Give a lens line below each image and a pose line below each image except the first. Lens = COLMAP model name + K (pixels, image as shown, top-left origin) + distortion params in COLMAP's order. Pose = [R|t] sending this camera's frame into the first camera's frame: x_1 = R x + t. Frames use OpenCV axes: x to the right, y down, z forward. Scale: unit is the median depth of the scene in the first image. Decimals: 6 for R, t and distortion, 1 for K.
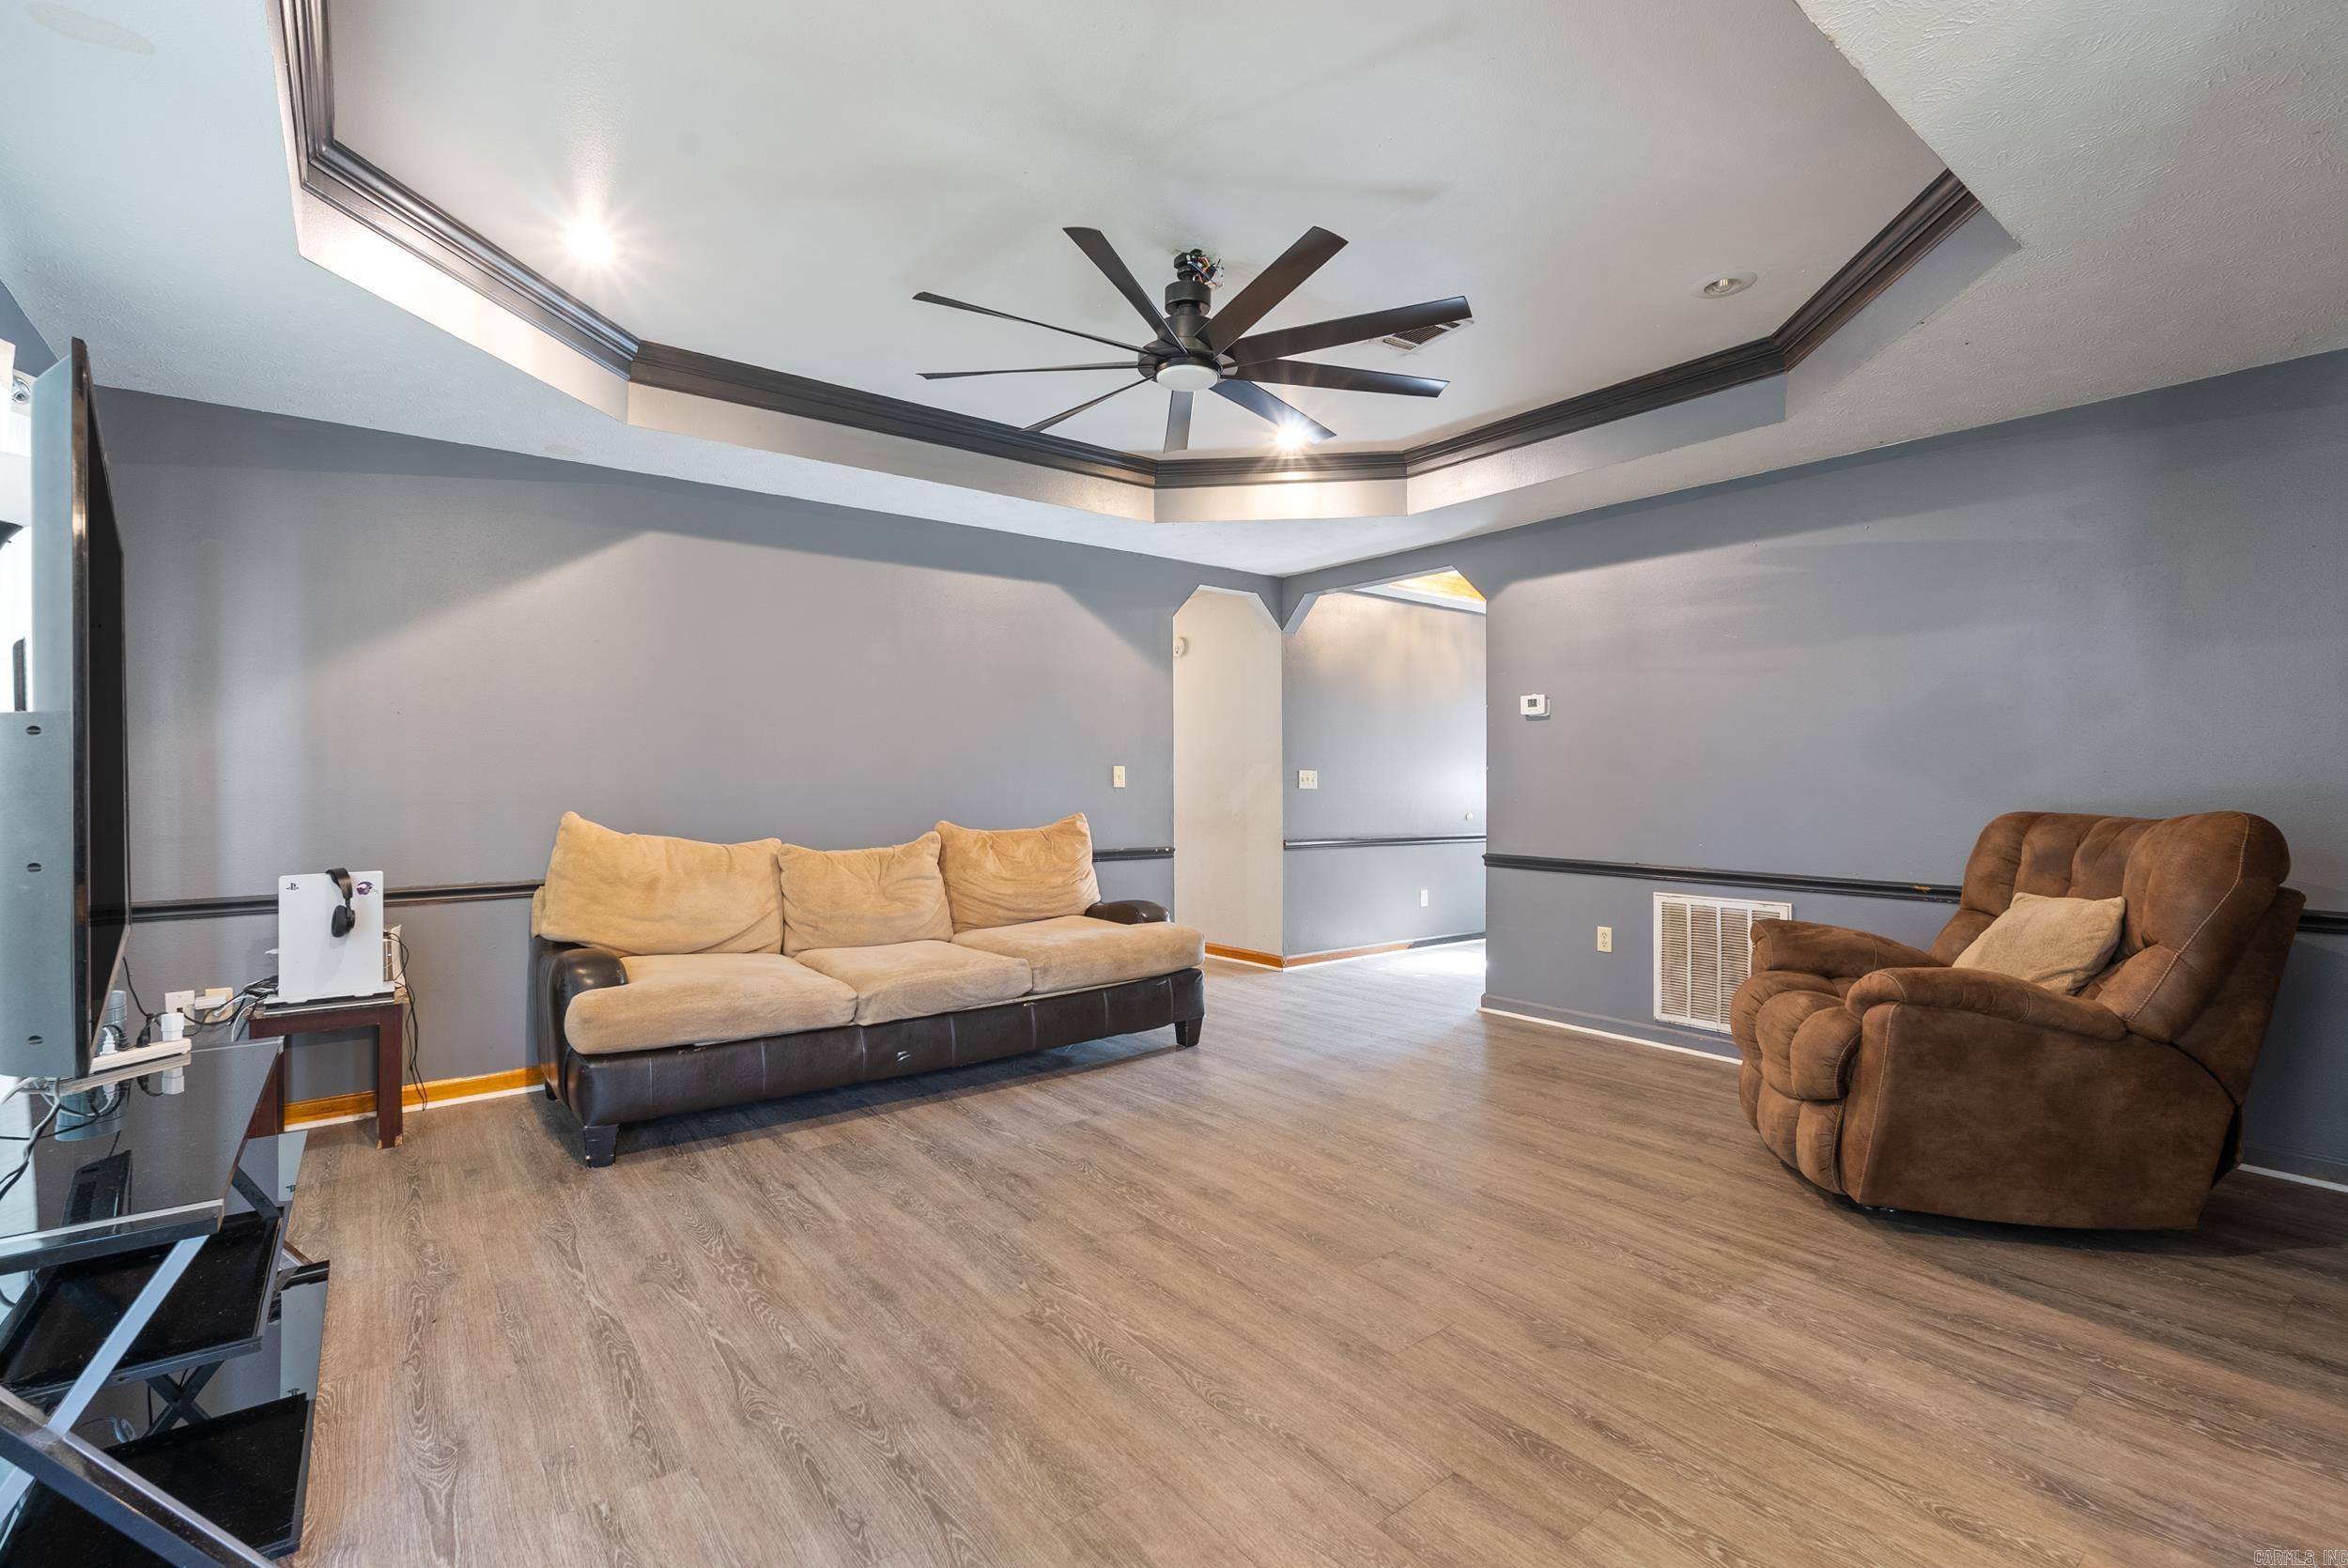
lens RADIAL K [[1040.6, 0, 1194.8], [0, 1040.6, 775.5], [0, 0, 1]] dist [-0.007701, 0.001165]
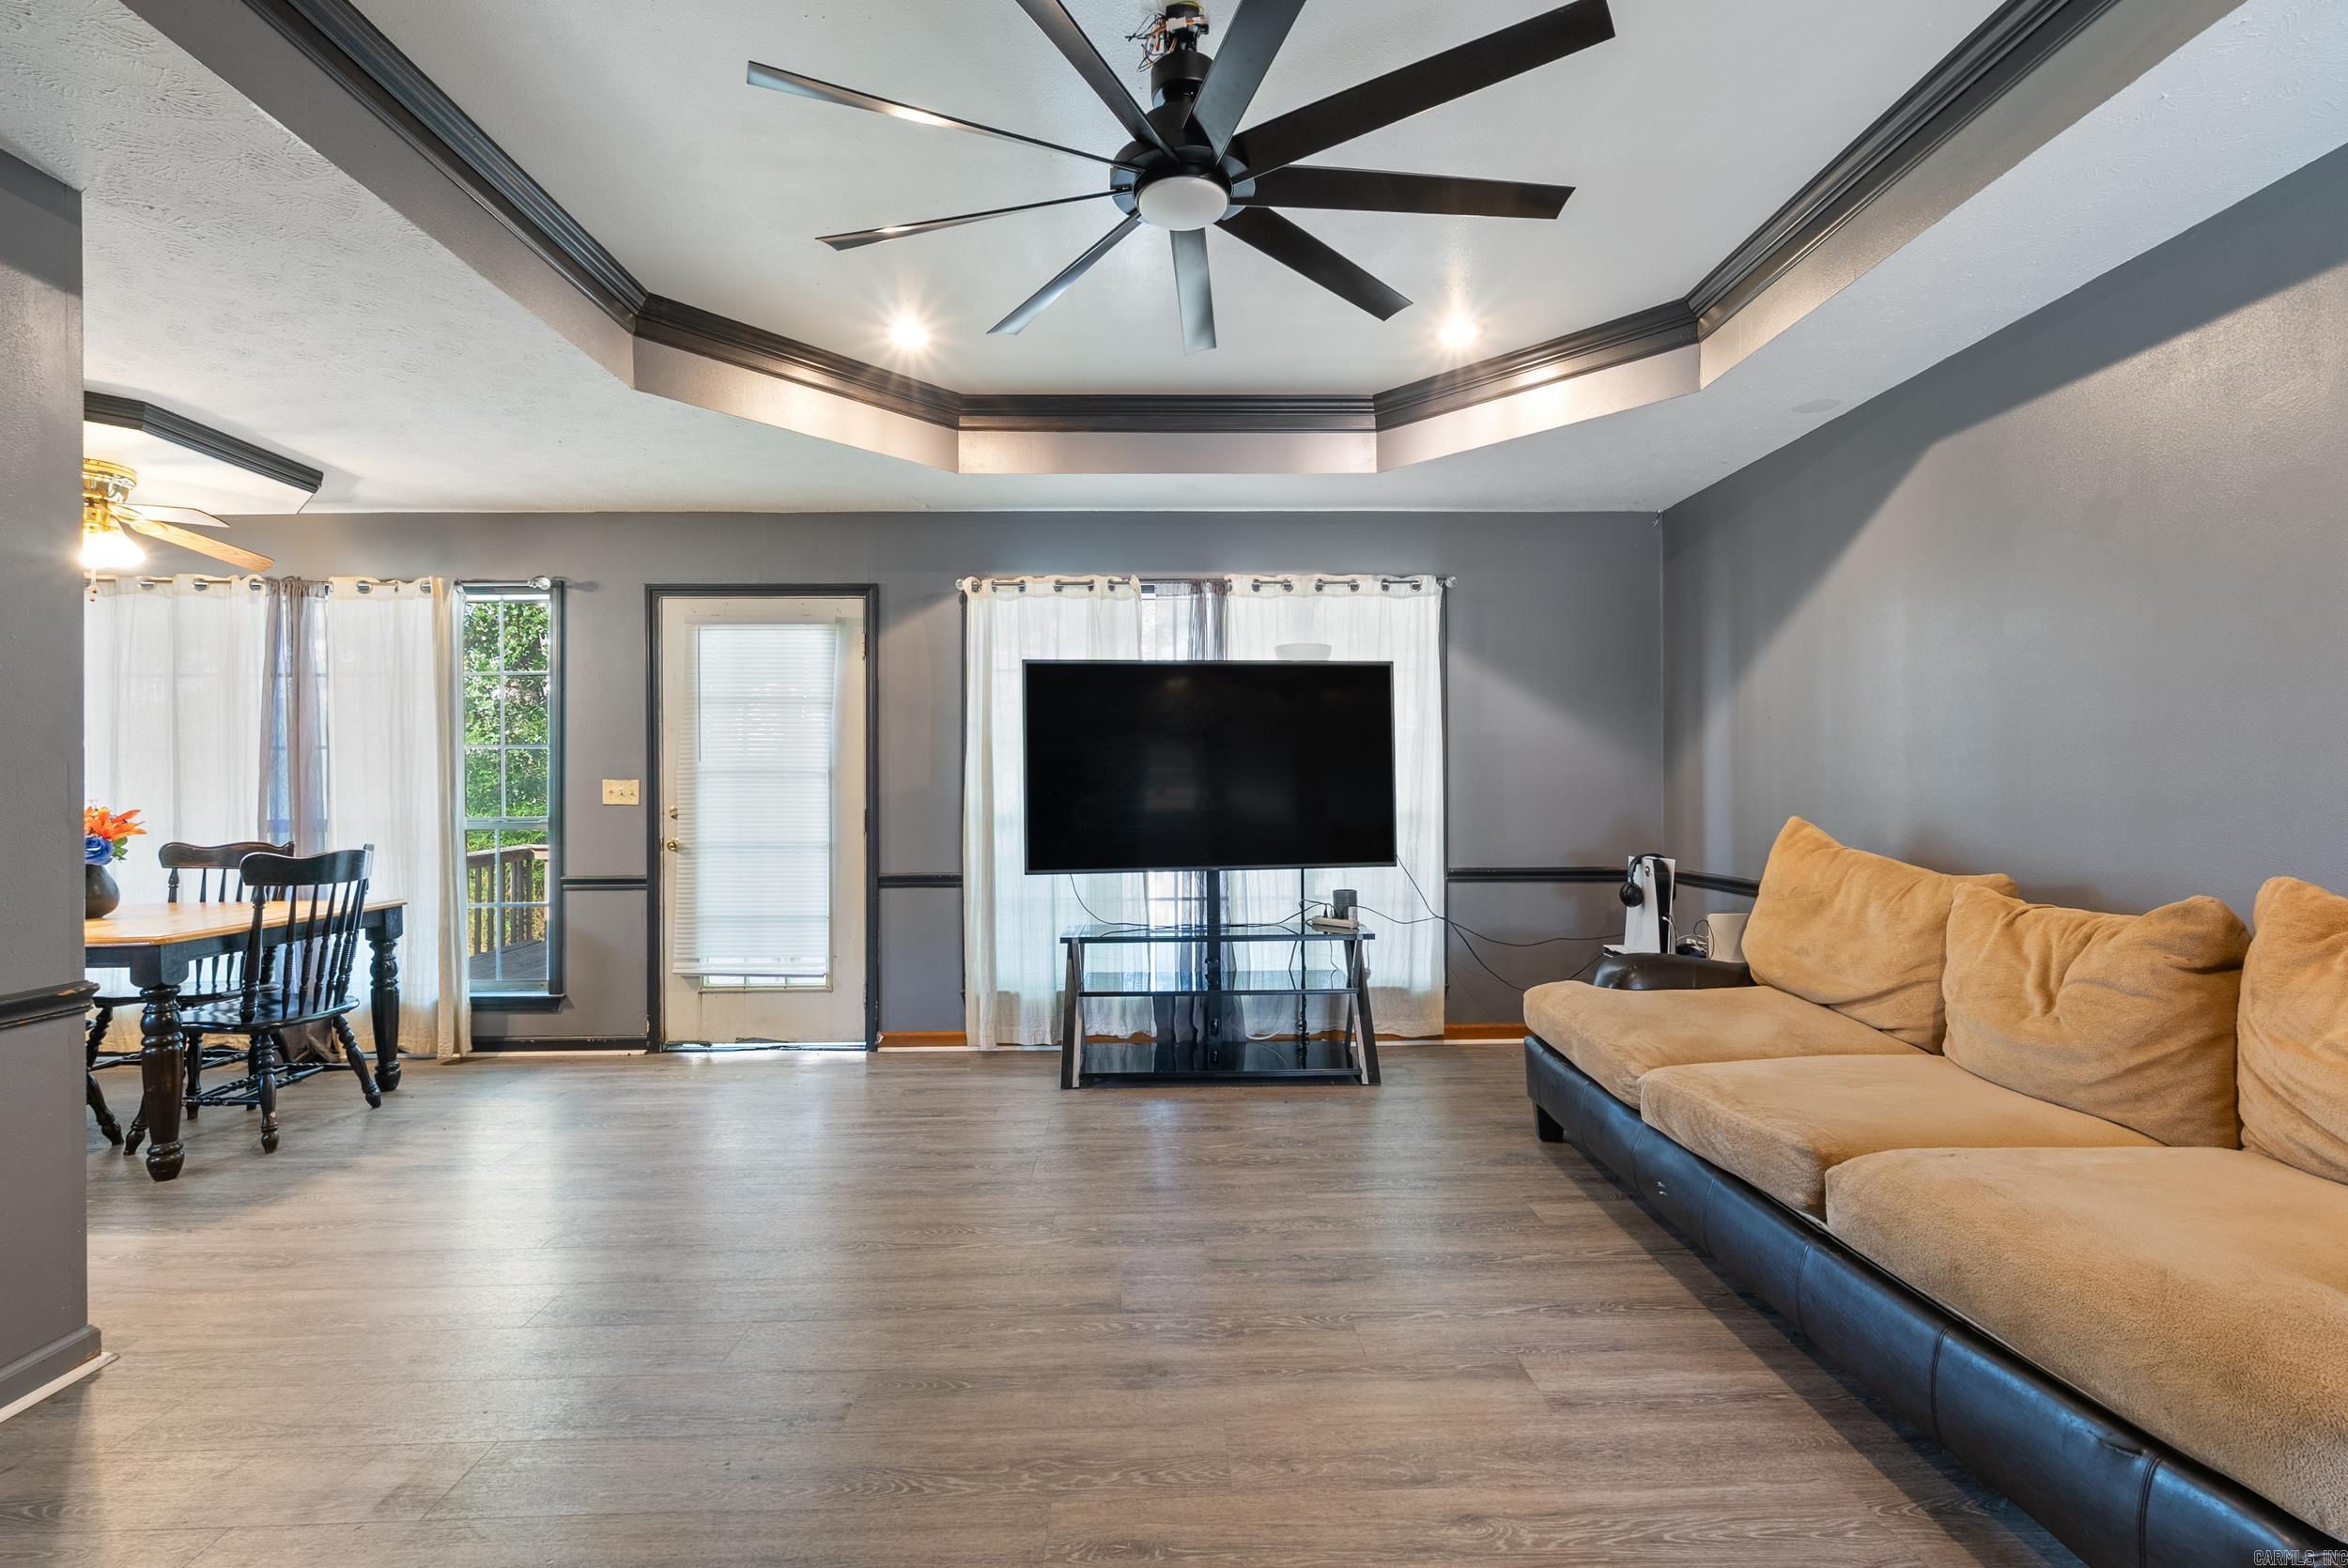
lens RADIAL K [[1040.6, 0, 1182.3], [0, 1040.6, 789.6], [0, 0, 1]] dist [-0.007701, 0.001165]
pose [[-0.608589, 0.007088, -0.793454, 0.468767], [0.010995, 0.999939, 0.000499, 0.004173], [0.793409, -0.008420, -0.608630, 1.222578]]
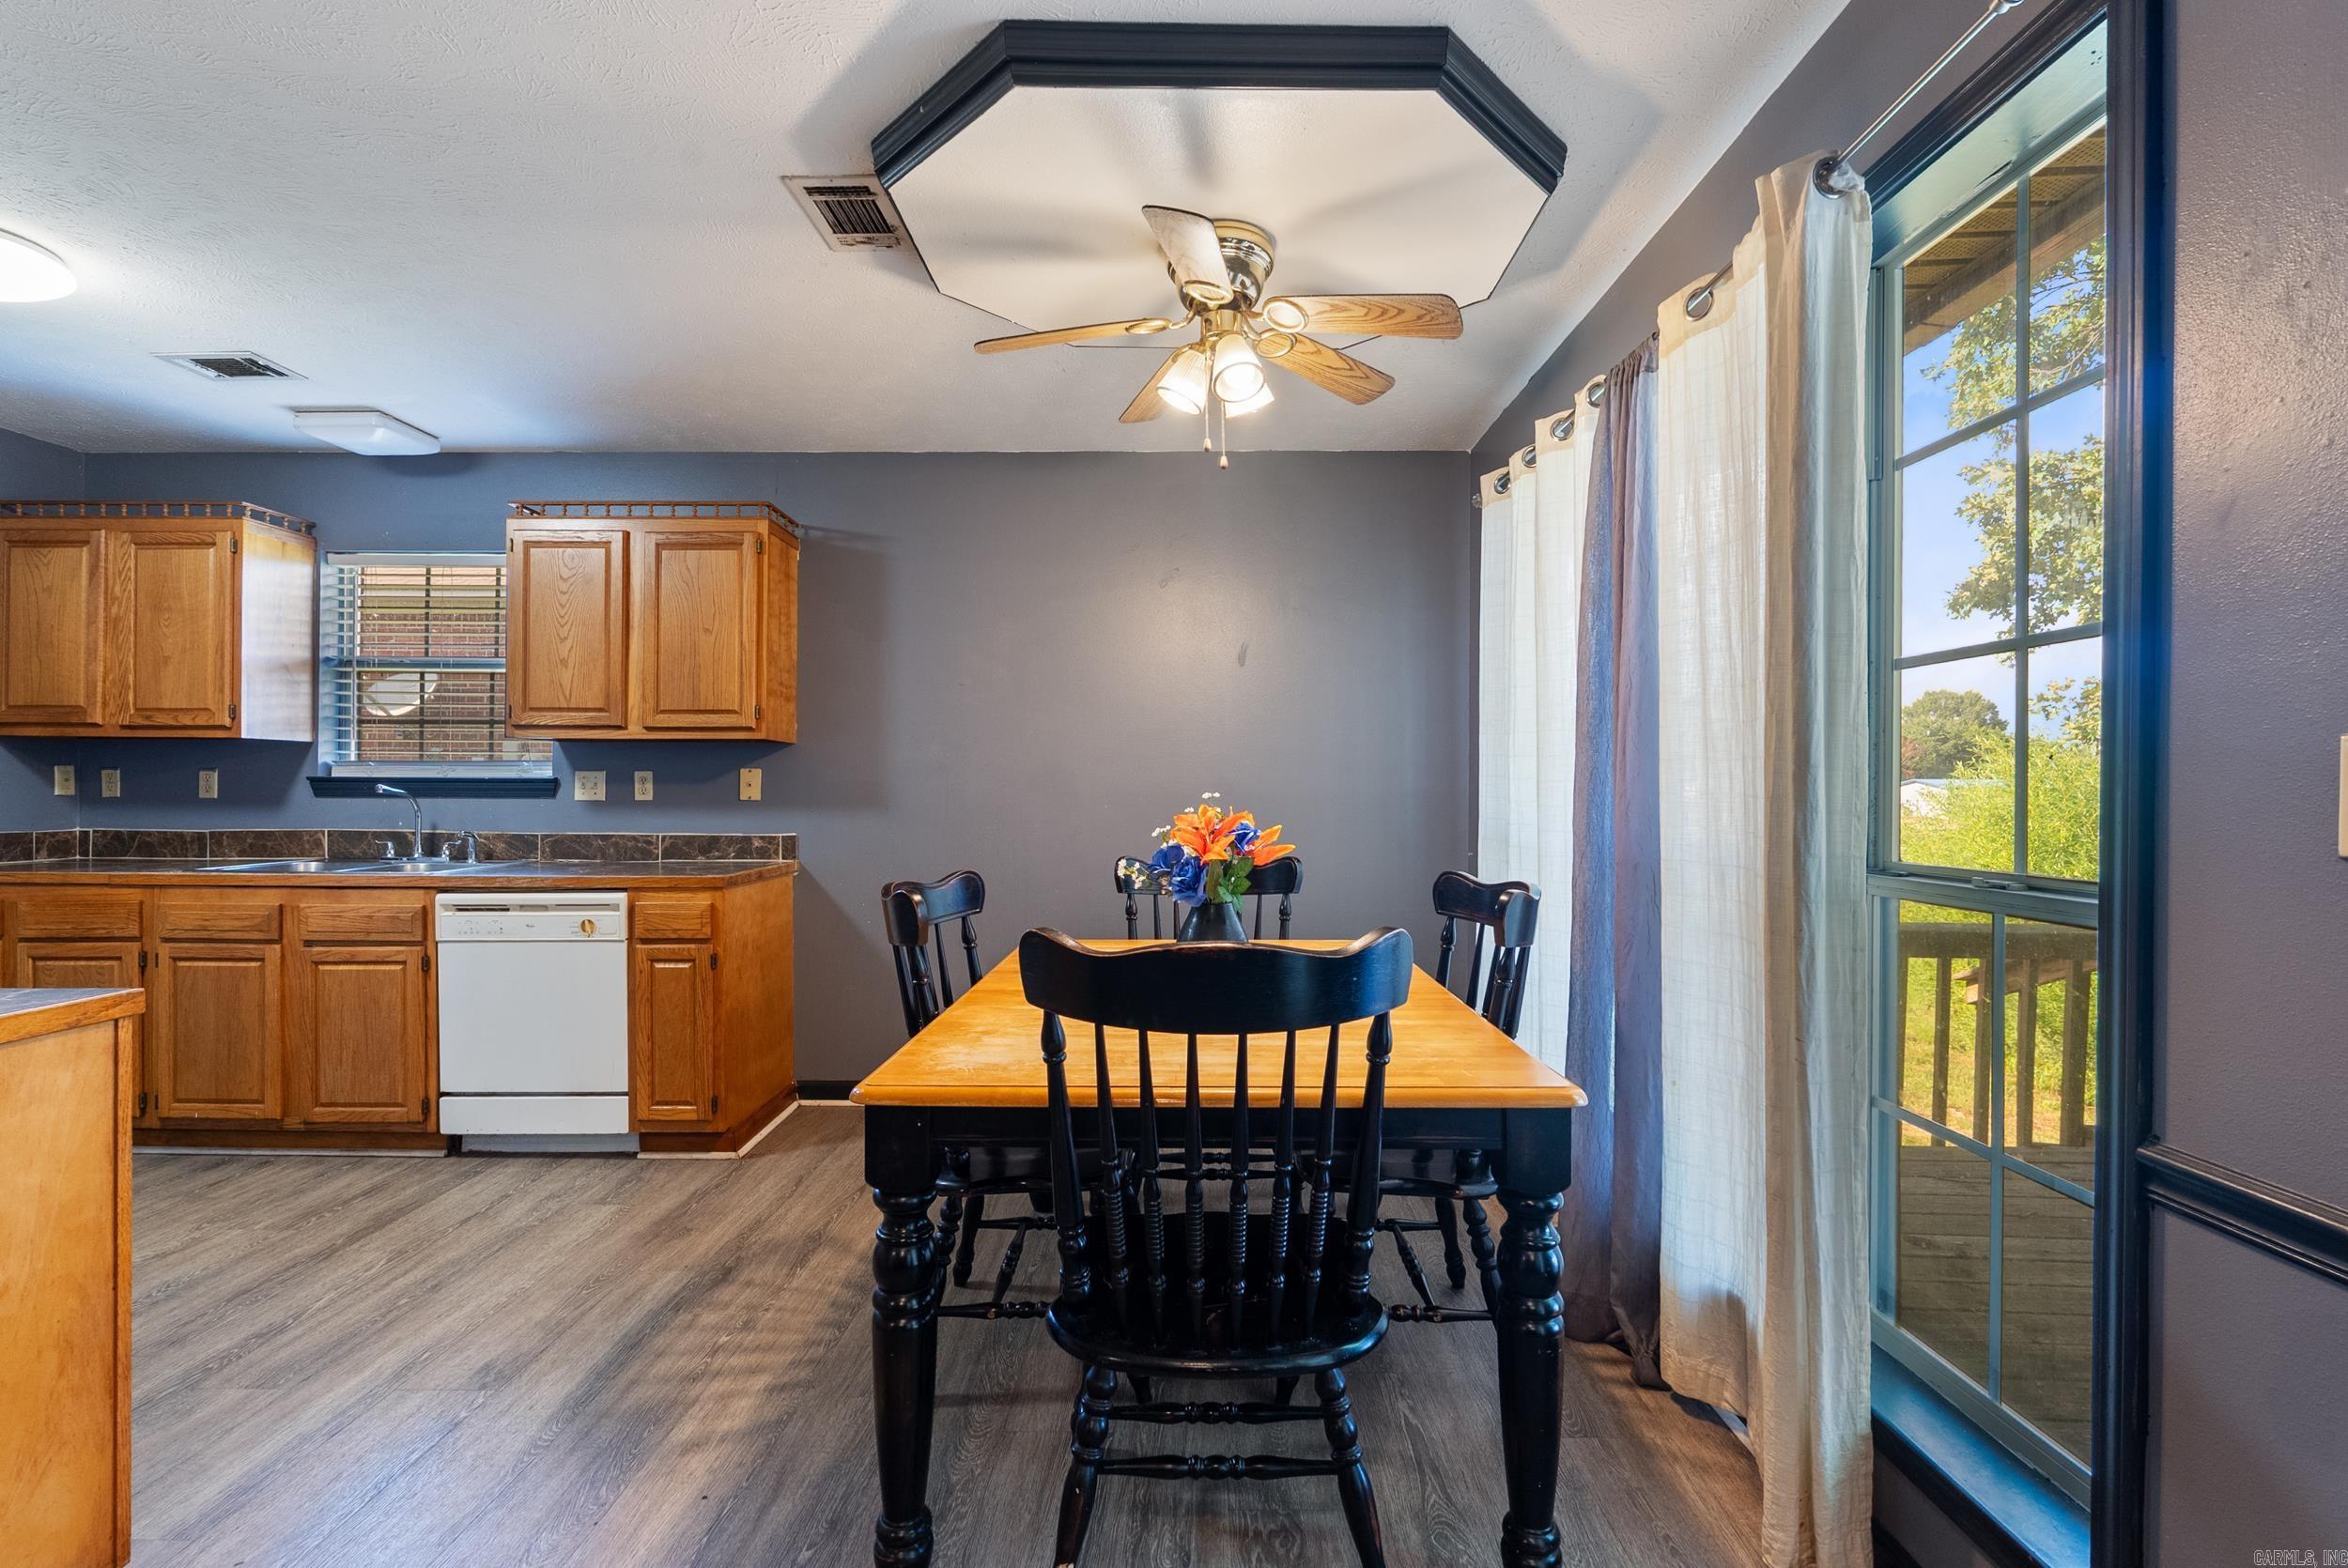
lens RADIAL K [[1040.6, 0, 1174.7], [0, 1040.6, 784.4], [0, 0, 1]] dist [-0.007701, 0.001165]
pose [[-0.772477, 0.000010, 0.635043, -0.069816], [-0.007335, 0.999933, -0.008937, 0.001650], [-0.635001, -0.011562, -0.772425, 0.233222]]
